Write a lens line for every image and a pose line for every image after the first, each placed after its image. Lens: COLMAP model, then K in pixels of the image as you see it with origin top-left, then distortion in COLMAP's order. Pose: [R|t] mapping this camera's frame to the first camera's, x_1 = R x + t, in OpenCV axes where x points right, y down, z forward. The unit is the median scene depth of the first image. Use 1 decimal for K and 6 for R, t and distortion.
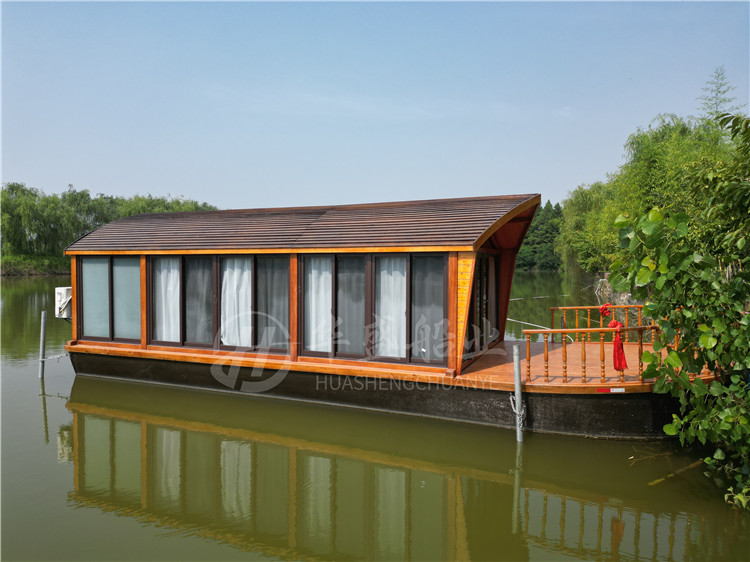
lens RADIAL K [[522.4, 0, 375.0], [0, 522.4, 281.0], [0, 0, 1]] dist [0.027406, 0.001464]
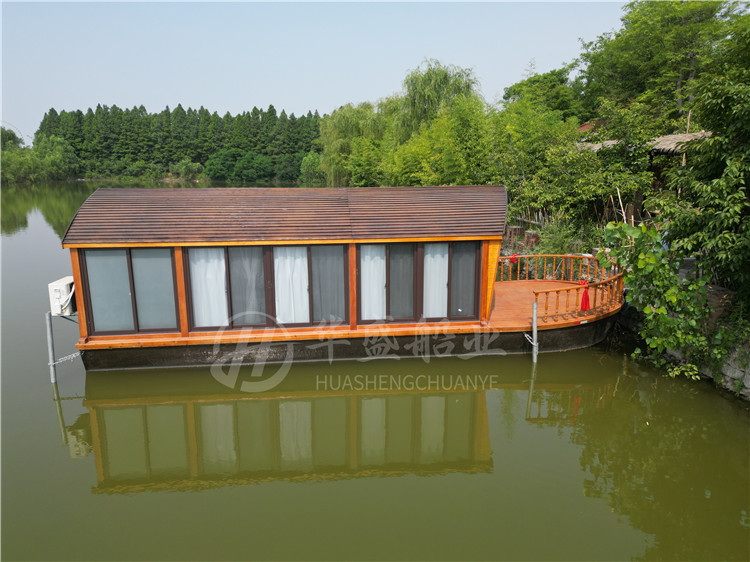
lens RADIAL K [[522.4, 0, 375.0], [0, 522.4, 281.0], [0, 0, 1]] dist [0.027406, 0.001464]
pose [[0.875075, -0.107628, 0.471868, -0.566980], [0.024340, 0.983513, 0.179191, -0.149171], [-0.483375, -0.145320, 0.863268, -0.056577]]
